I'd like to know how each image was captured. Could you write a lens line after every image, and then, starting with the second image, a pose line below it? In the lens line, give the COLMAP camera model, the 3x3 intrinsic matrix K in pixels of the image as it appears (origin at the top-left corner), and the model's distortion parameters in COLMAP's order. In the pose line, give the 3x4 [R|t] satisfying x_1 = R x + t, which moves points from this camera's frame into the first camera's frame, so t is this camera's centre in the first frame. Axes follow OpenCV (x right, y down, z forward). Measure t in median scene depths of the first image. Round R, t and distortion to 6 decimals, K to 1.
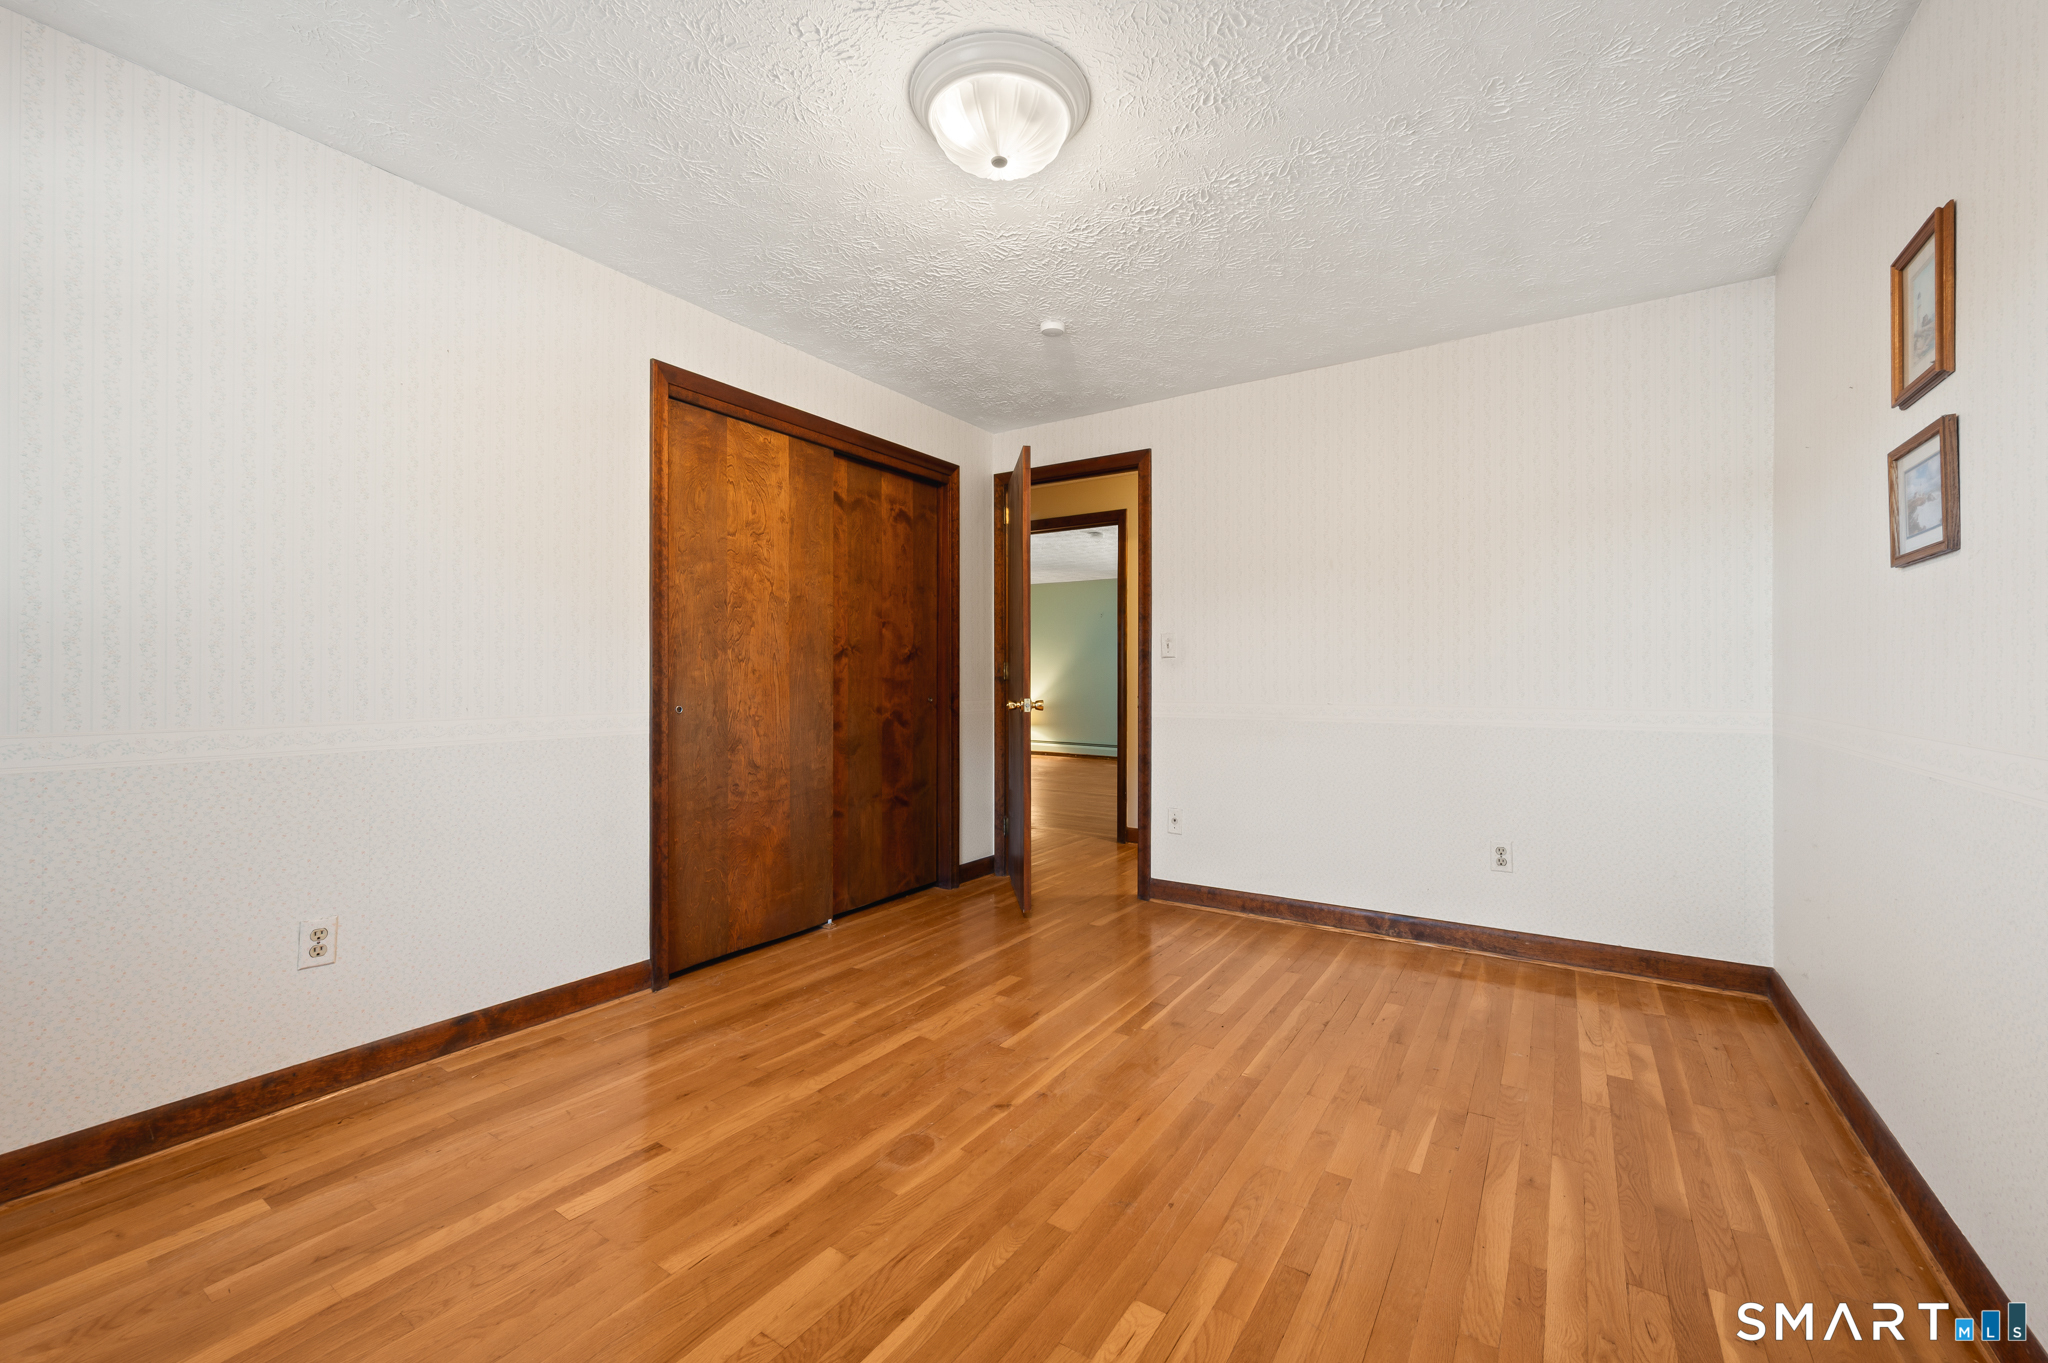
lens RADIAL K [[873.9, 0, 1059.2], [0, 873.9, 673.4], [0, 0, 1]] dist [0.000480, -0.000315]
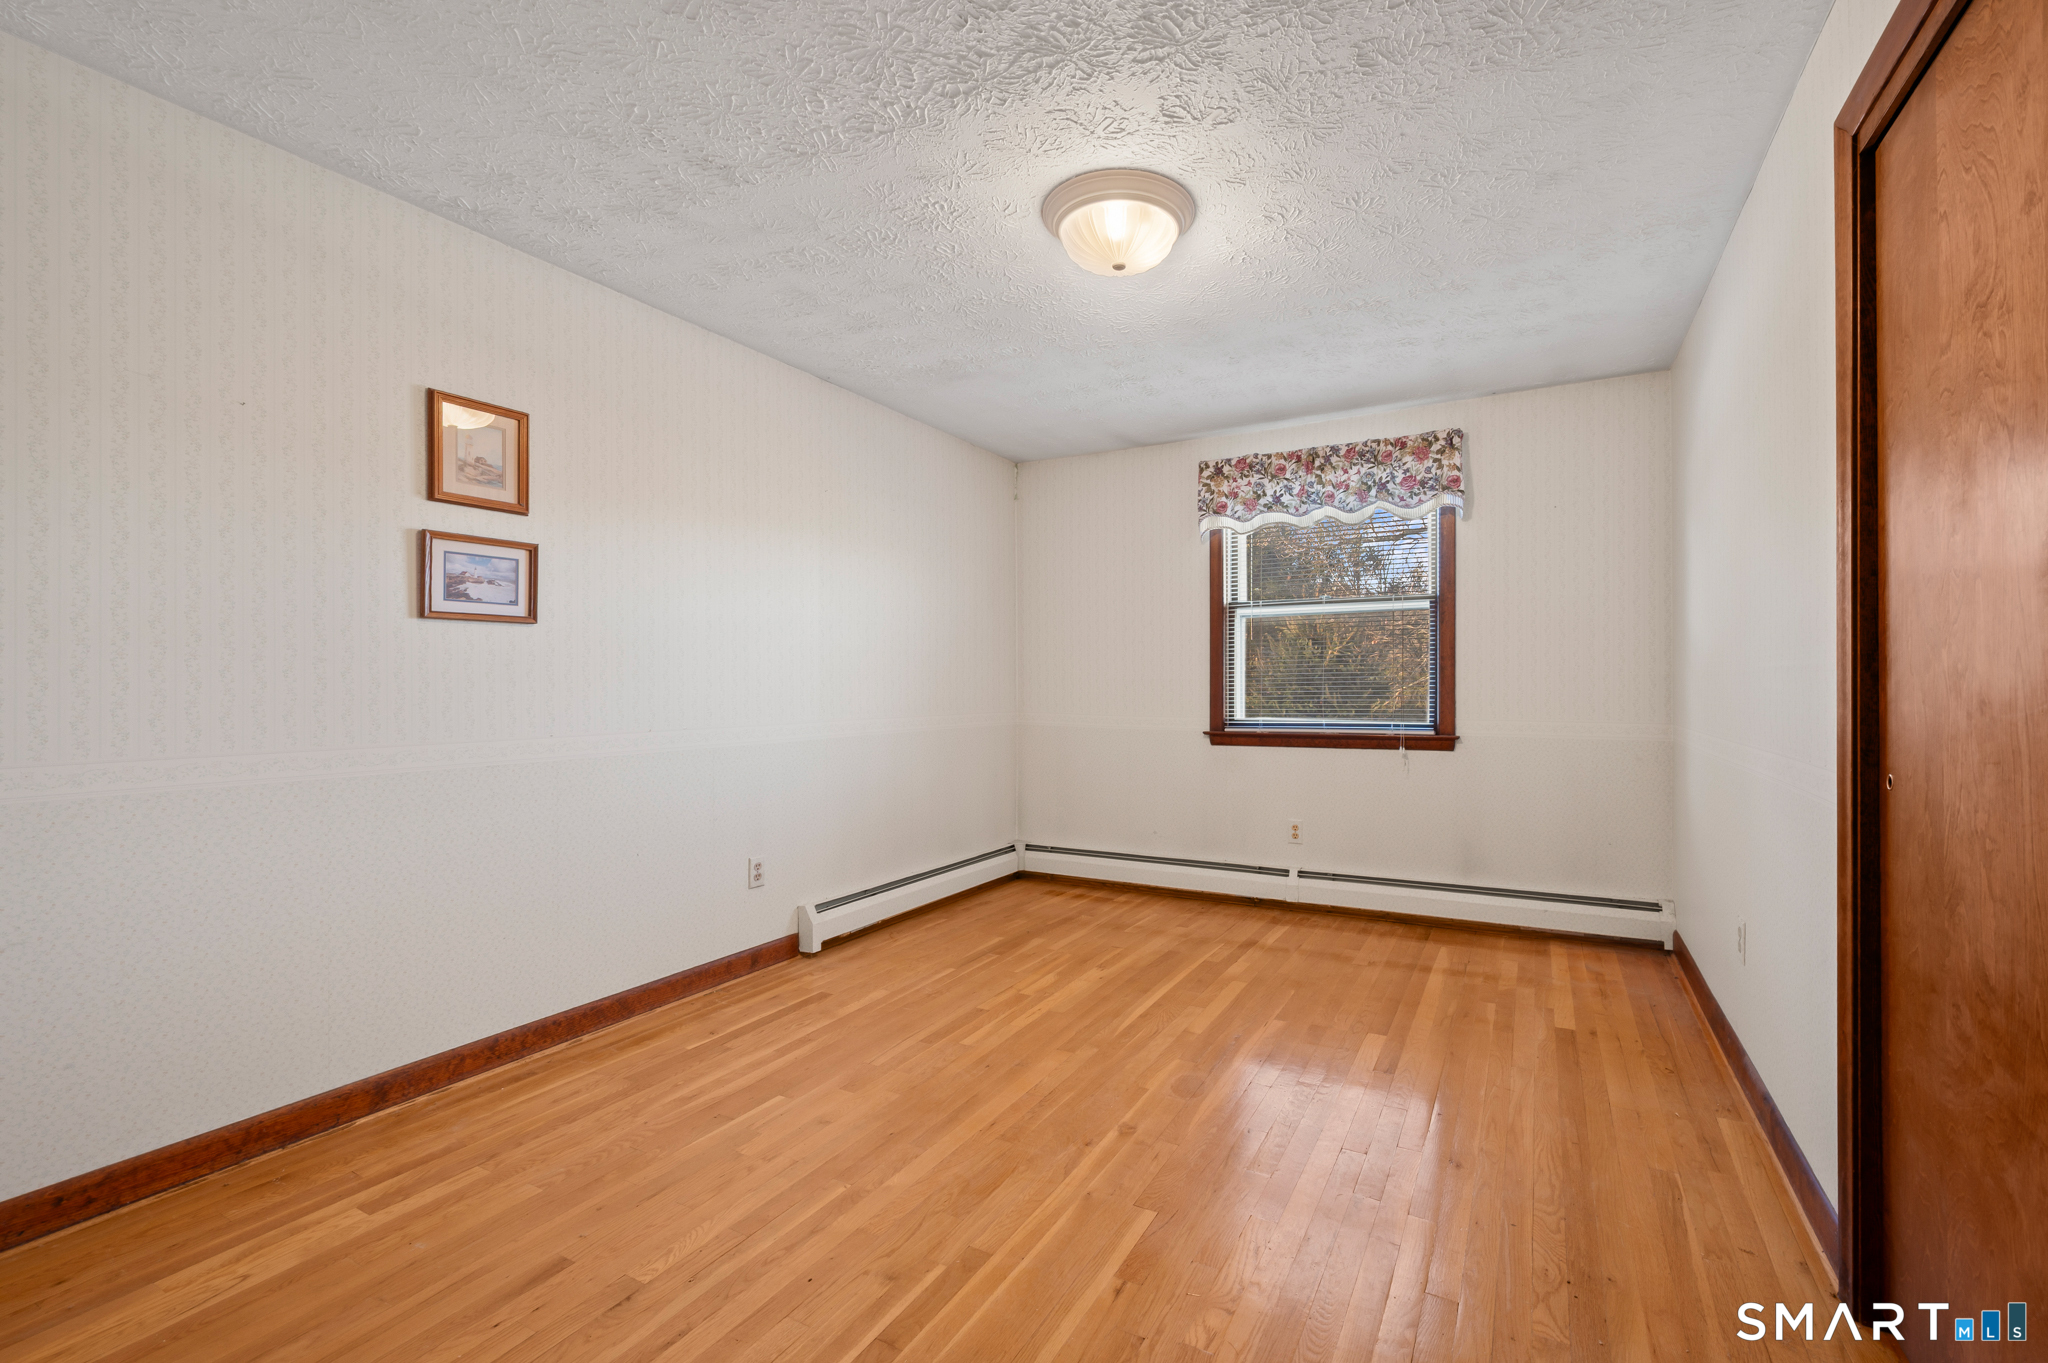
lens RADIAL K [[873.9, 0, 1059.2], [0, 873.9, 673.4], [0, 0, 1]] dist [0.000480, -0.000315]
pose [[-0.999828, -0.000026, -0.018536, 0.035152], [0.000087, 0.999981, -0.006144, -0.024943], [0.018536, -0.006145, -0.999809, 2.286156]]
